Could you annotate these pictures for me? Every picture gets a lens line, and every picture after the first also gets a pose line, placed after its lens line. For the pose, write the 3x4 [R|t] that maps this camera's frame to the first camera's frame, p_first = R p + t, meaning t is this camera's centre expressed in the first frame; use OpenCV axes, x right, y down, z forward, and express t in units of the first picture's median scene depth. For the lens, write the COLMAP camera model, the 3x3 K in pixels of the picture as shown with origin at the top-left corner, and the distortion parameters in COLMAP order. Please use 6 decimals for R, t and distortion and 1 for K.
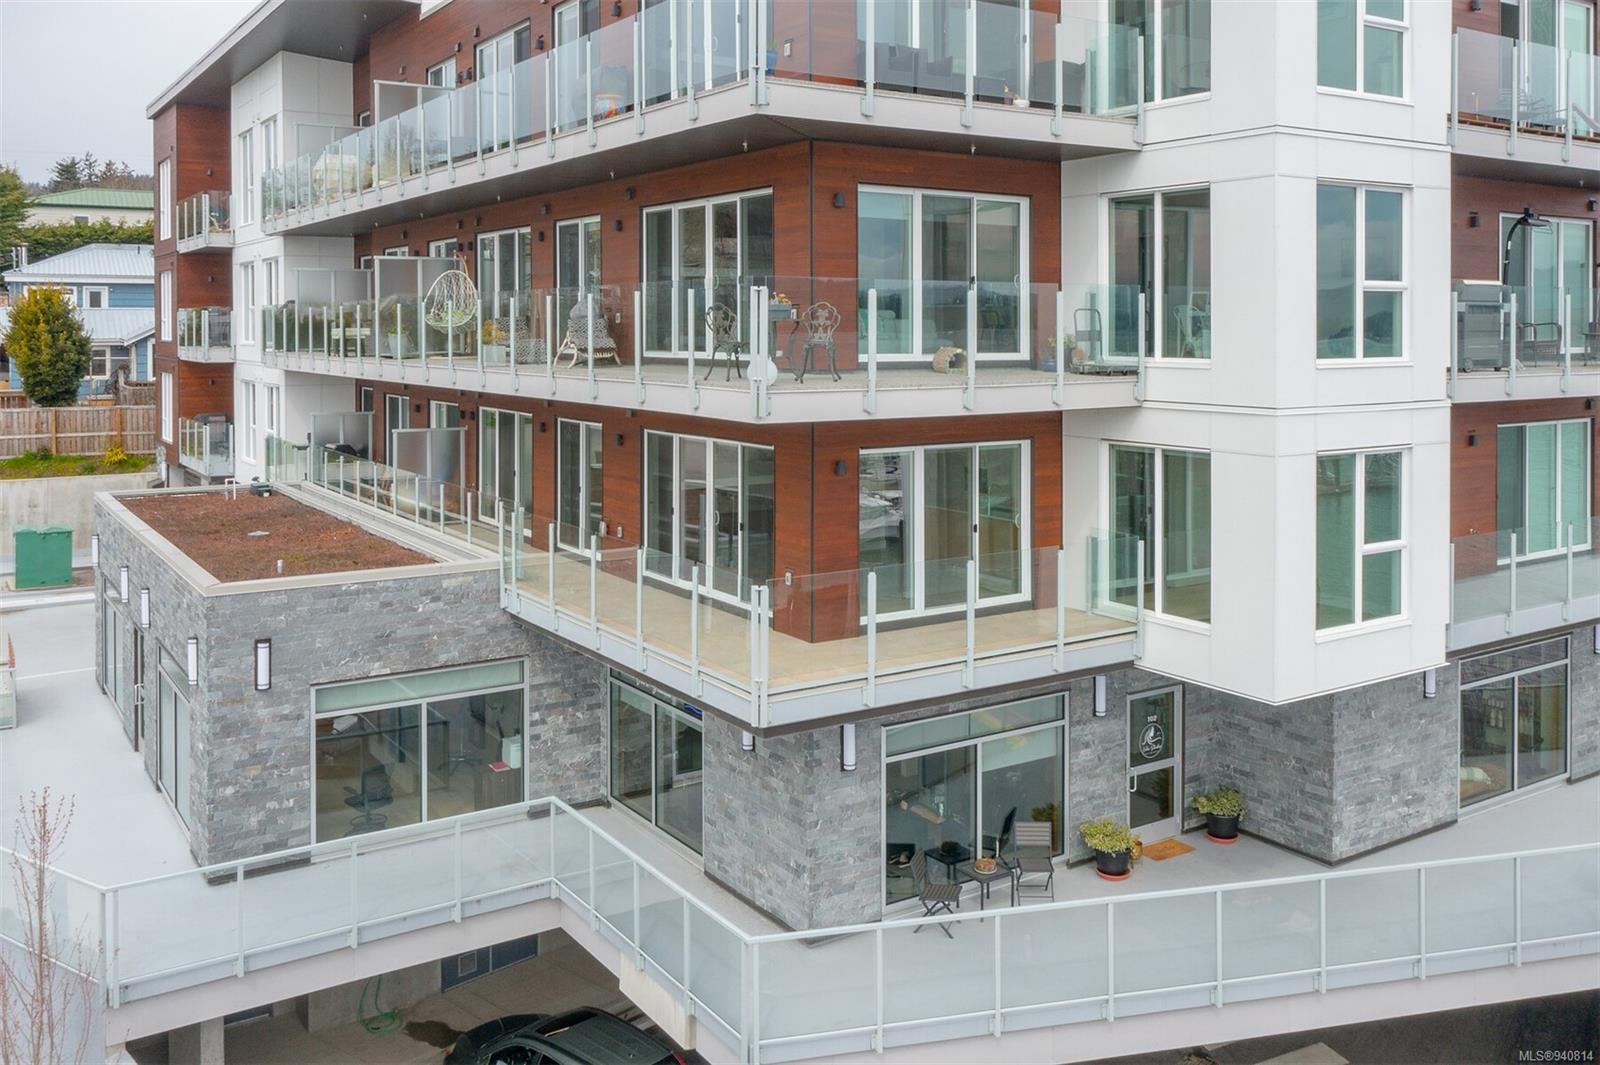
lens RADIAL K [[1385.3, 0, 795.9], [0, 1385.3, 355.2], [0, 0, 1]] dist [0.004395, 0.008815]
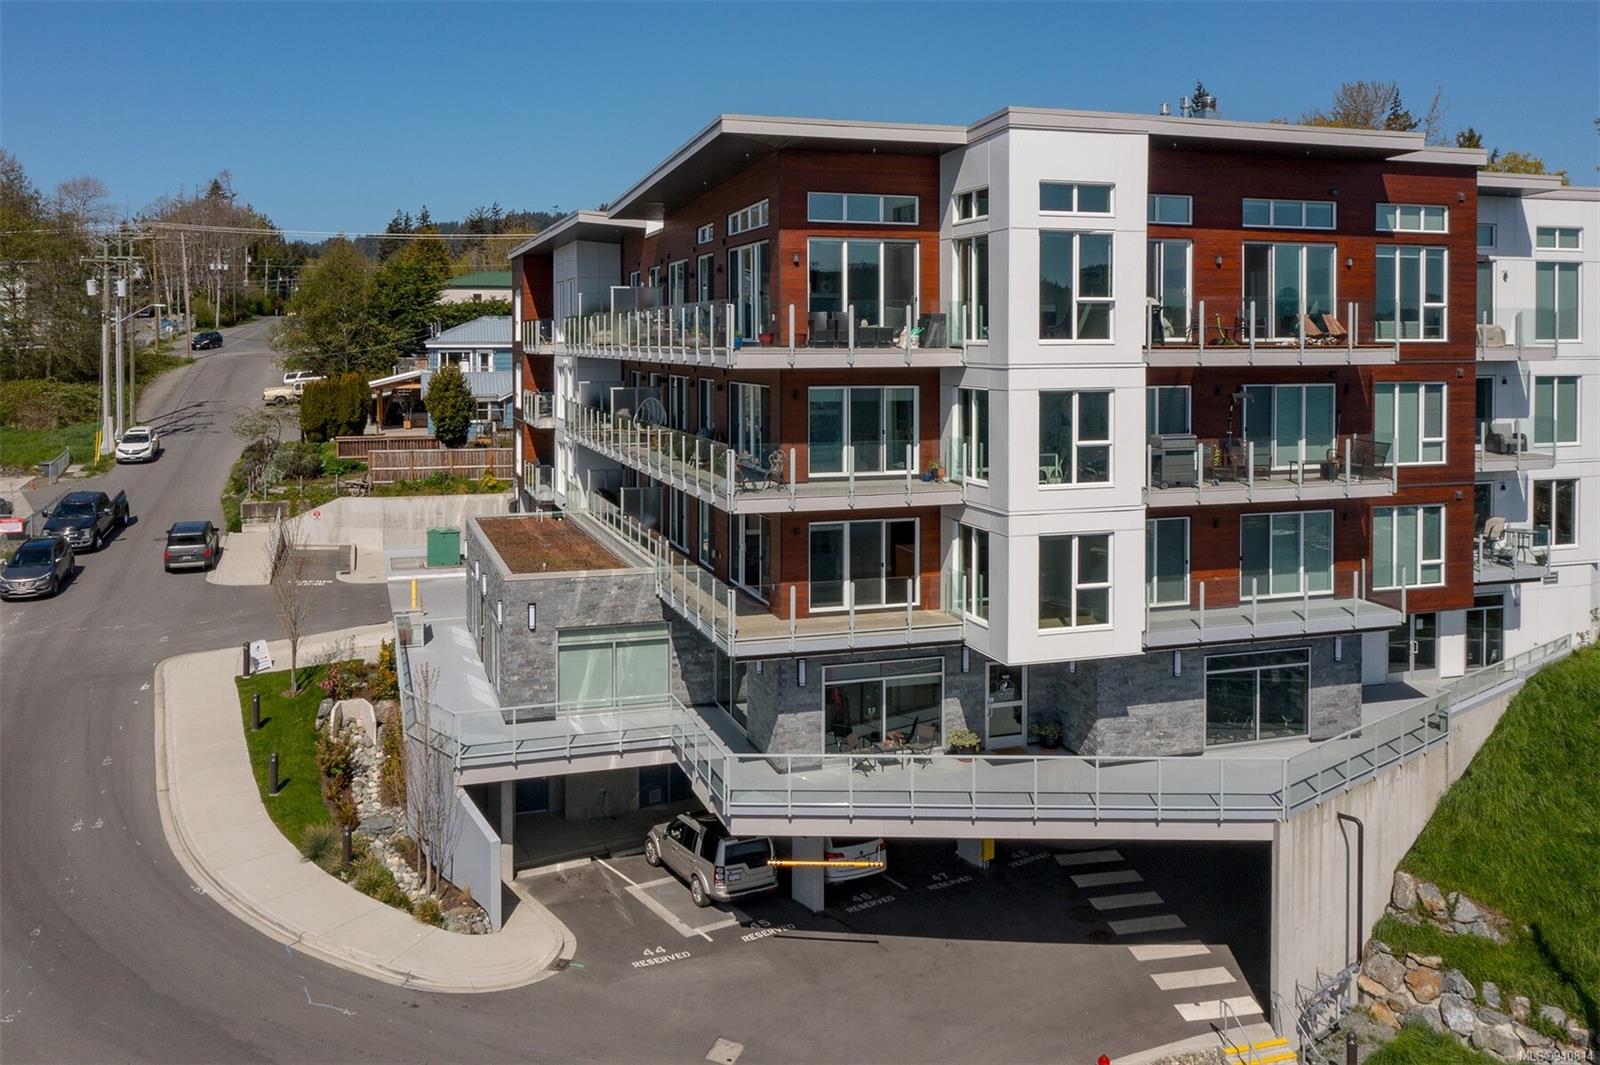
lens RADIAL K [[1325.2, 0, 801.4], [0, 1325.2, 375.0], [0, 0, 1]] dist [0.020692, 0.005441]
pose [[0.969664, 0.011966, -0.244150, 0.440384], [-0.009346, 0.999886, 0.011883, -0.145475], [0.244264, -0.009241, 0.969665, -0.730764]]
